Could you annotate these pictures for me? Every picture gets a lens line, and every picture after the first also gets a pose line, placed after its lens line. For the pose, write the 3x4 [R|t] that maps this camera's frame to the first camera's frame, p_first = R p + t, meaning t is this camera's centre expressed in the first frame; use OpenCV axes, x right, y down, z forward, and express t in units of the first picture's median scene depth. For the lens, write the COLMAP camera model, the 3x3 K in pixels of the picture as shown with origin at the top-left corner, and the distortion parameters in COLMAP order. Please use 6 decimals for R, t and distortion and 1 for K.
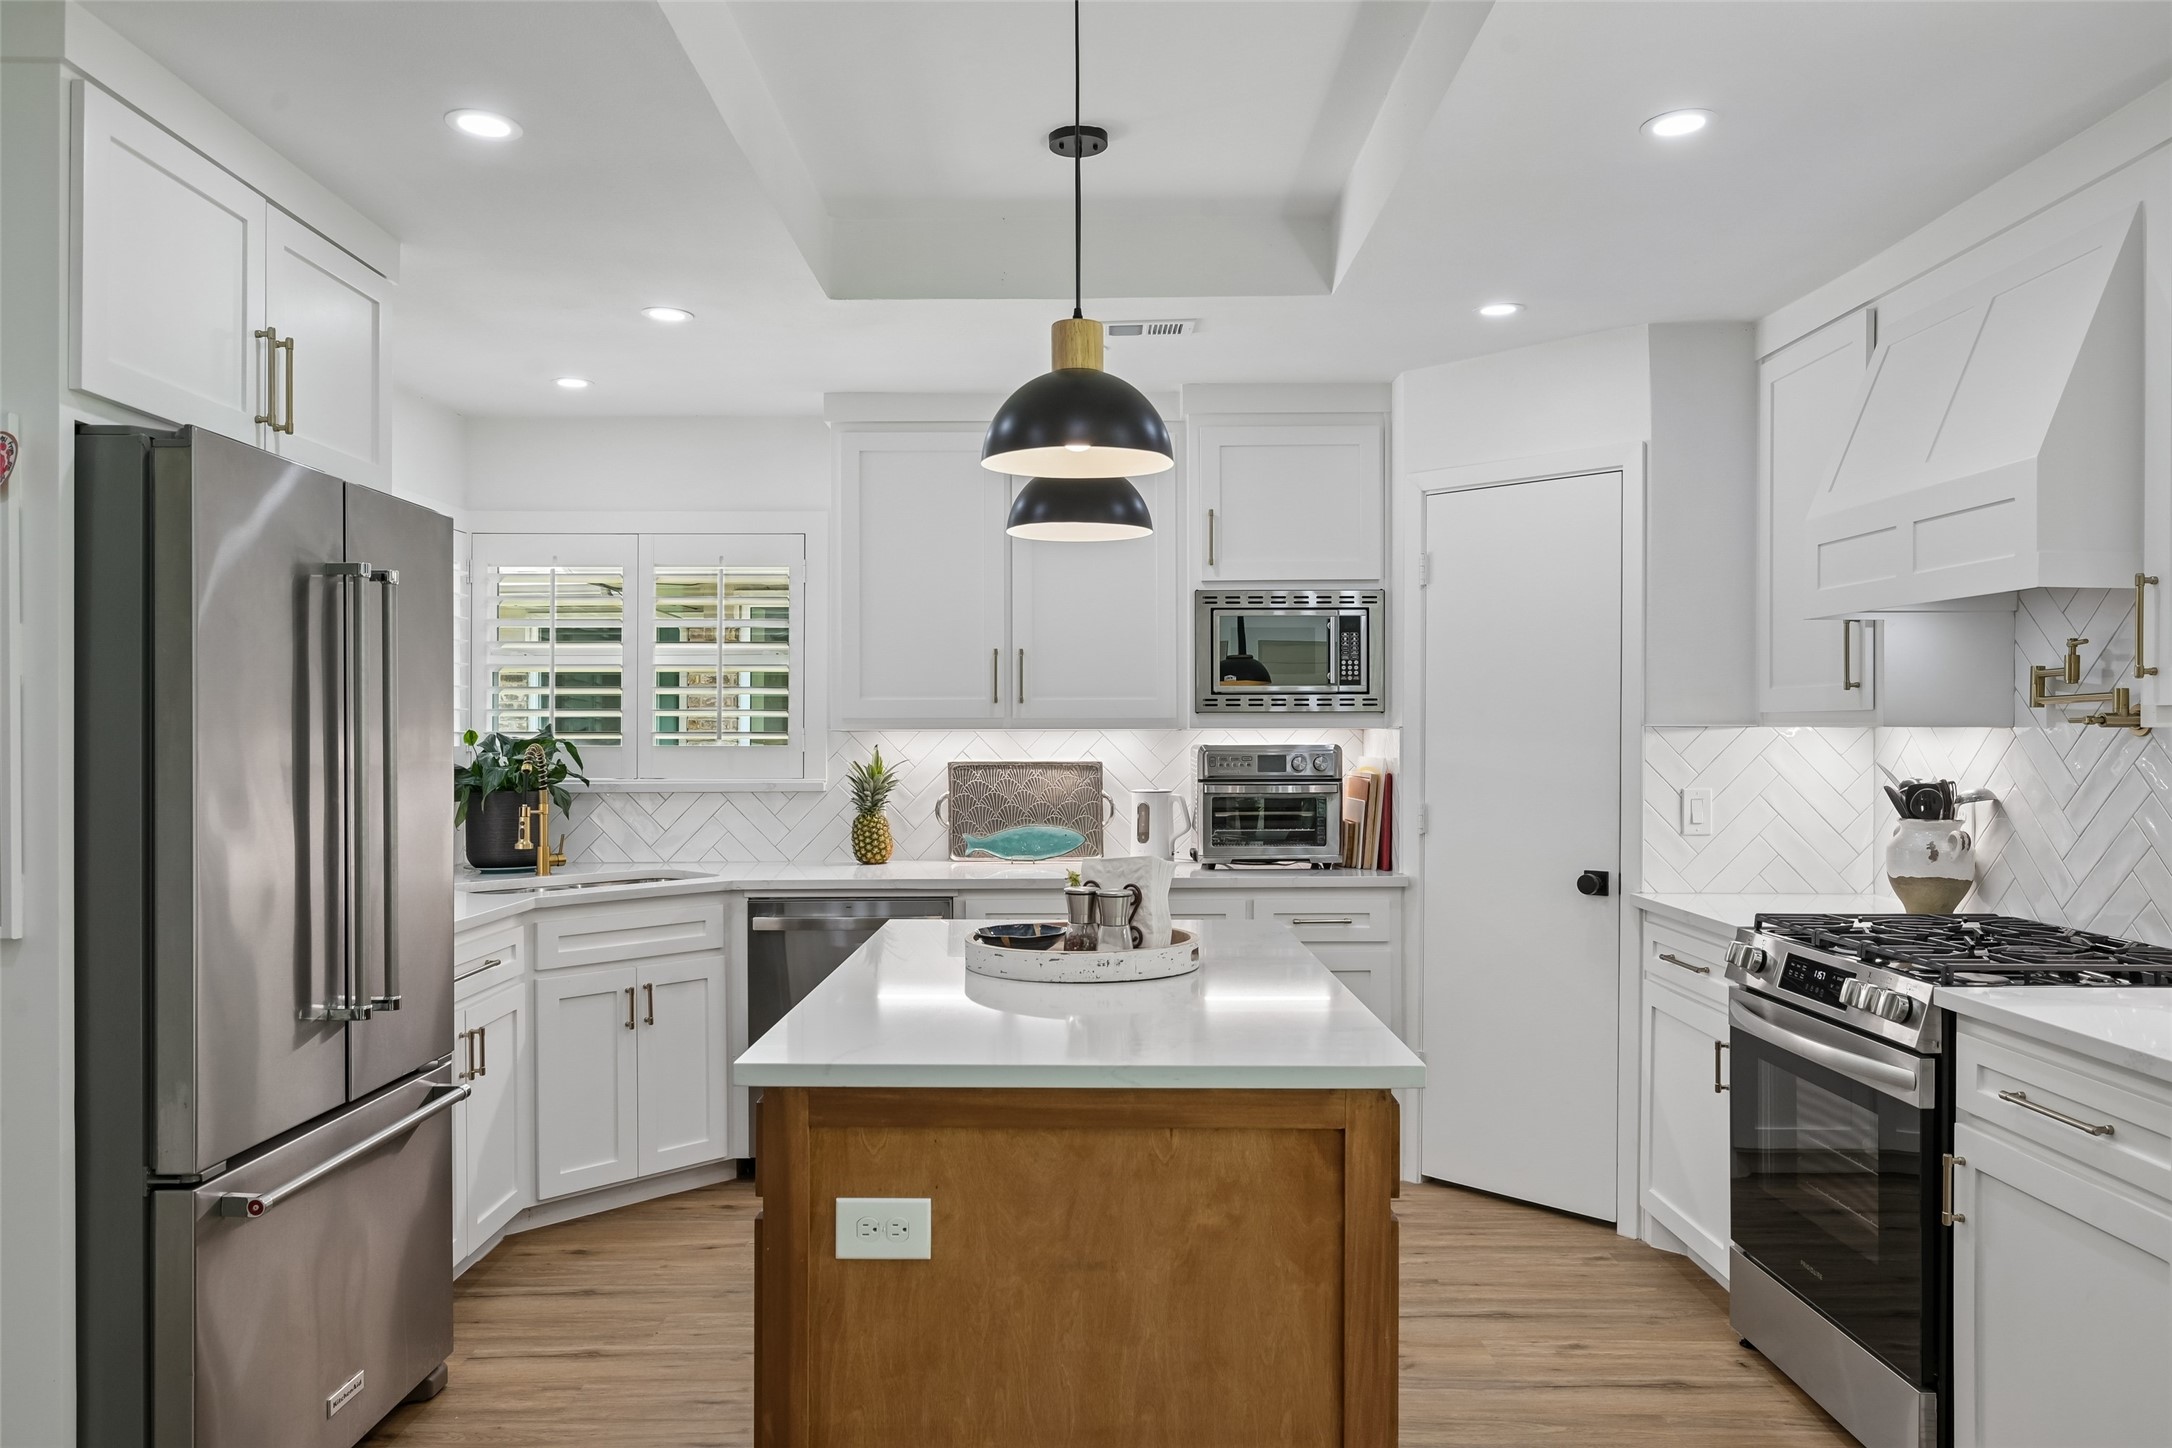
lens RADIAL K [[1487.4, 0, 1083.9], [0, 1487.4, 732.2], [0, 0, 1]] dist [-0.006825, 0.005088]
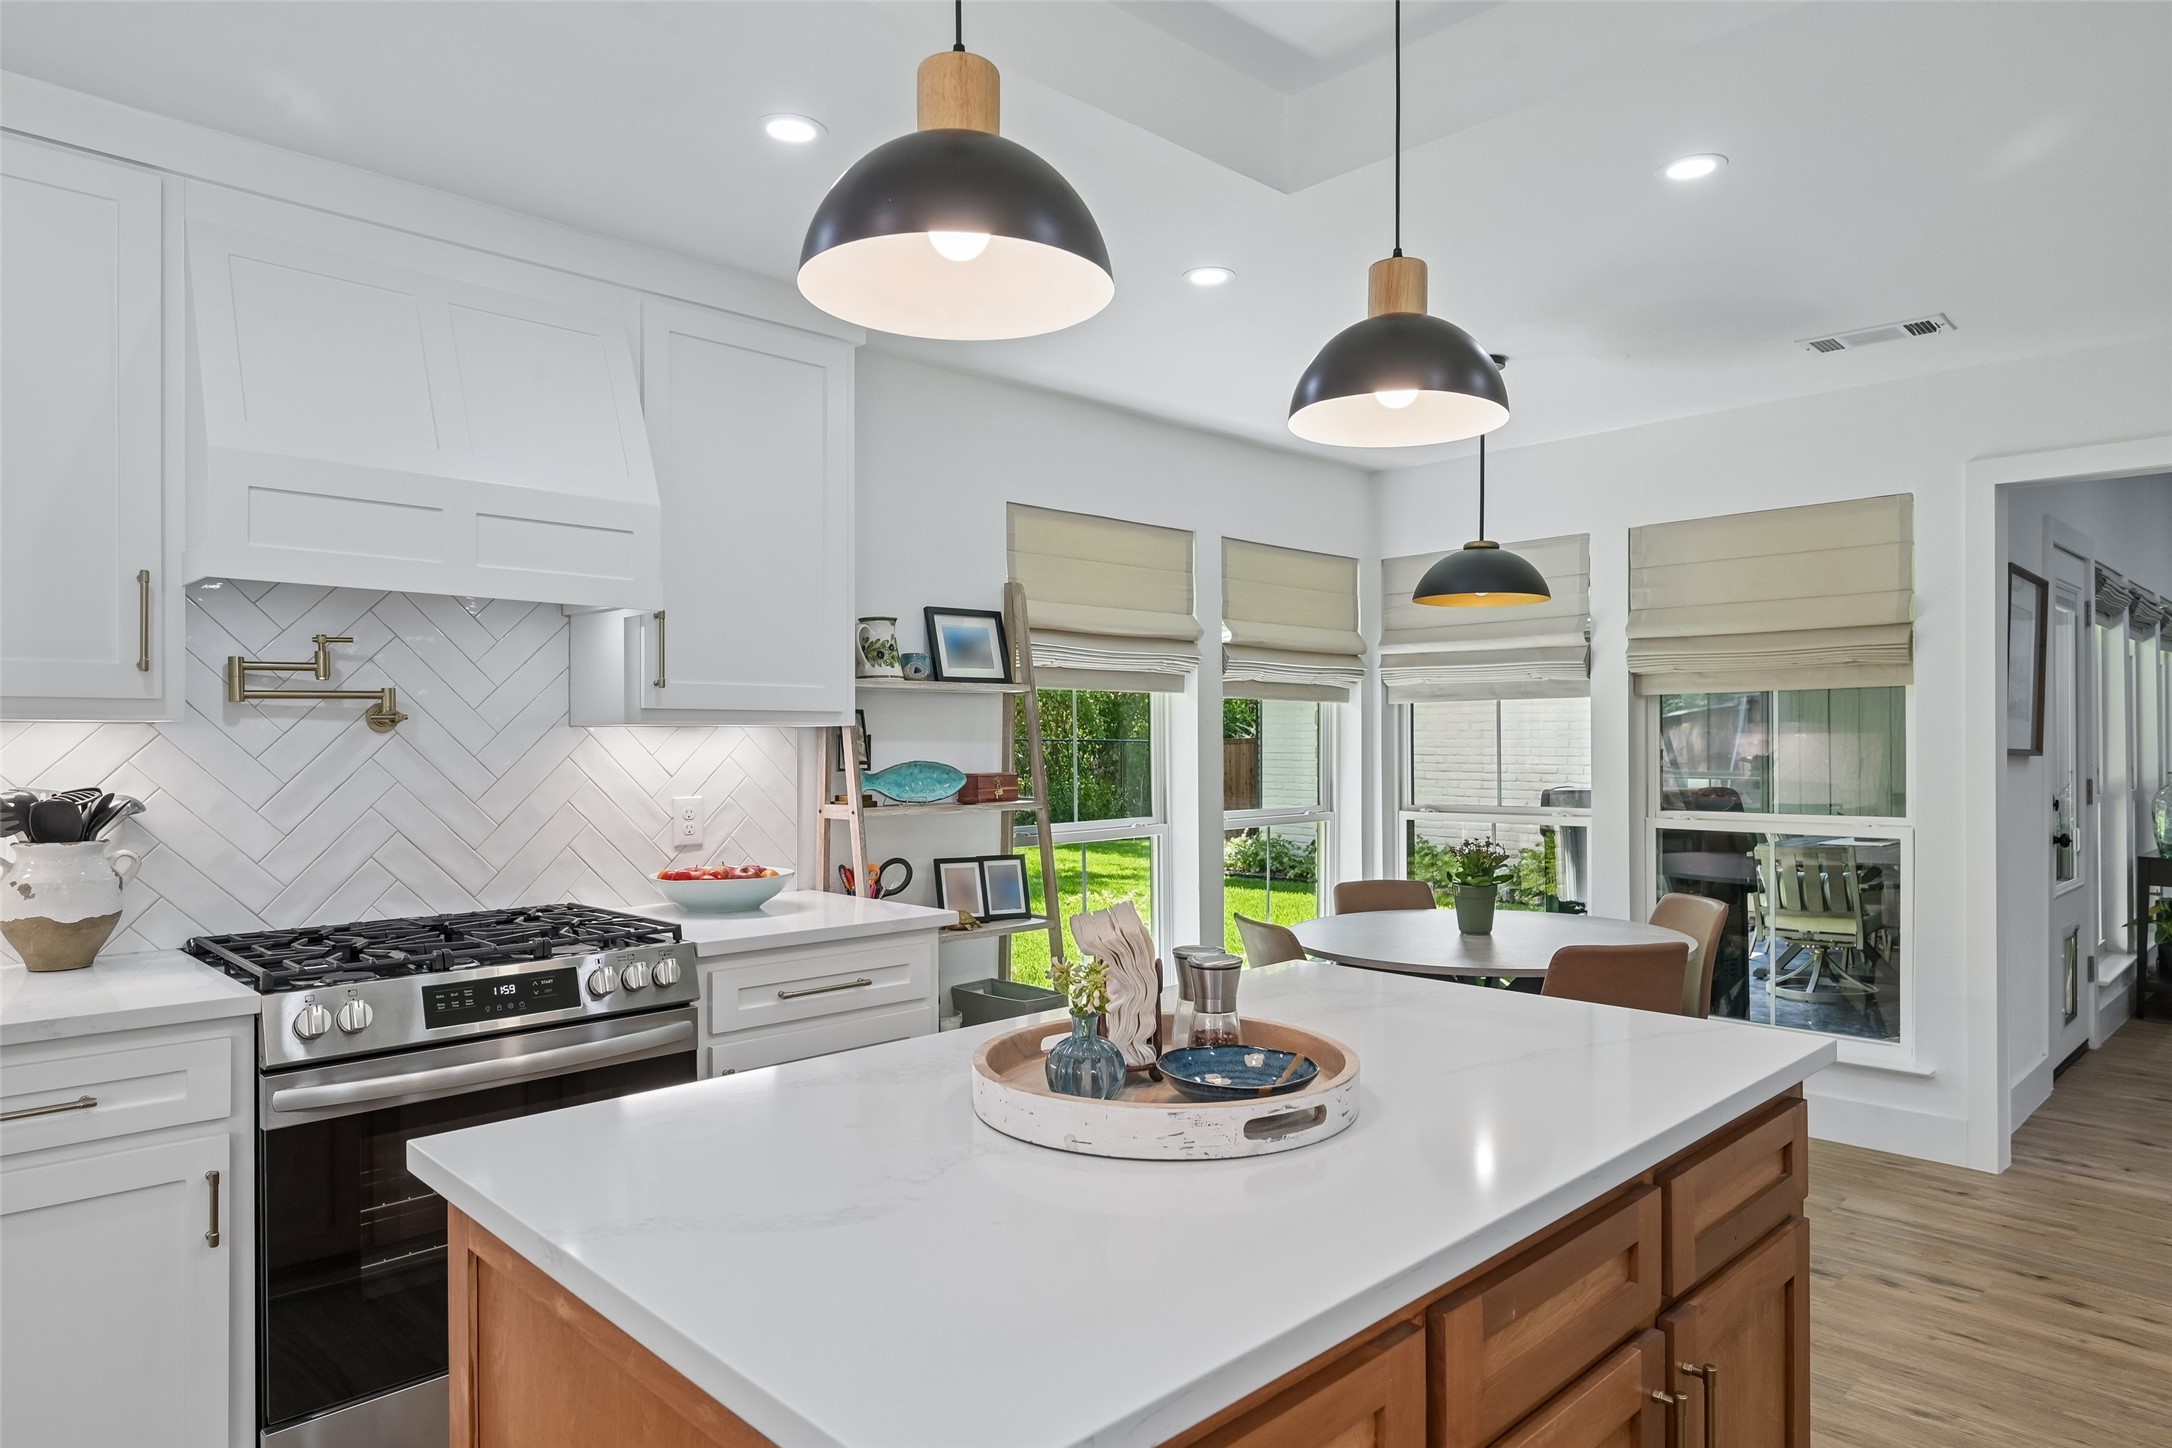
lens RADIAL K [[1305.1, 0, 1080.7], [0, 1305.1, 733.1], [0, 0, 1]] dist [0.004253, 0.000675]
pose [[-0.697532, 0.004546, 0.716539, -0.297893], [0.004323, 0.999988, -0.002136, 0.006062], [-0.716541, 0.001607, -0.697543, 1.167364]]
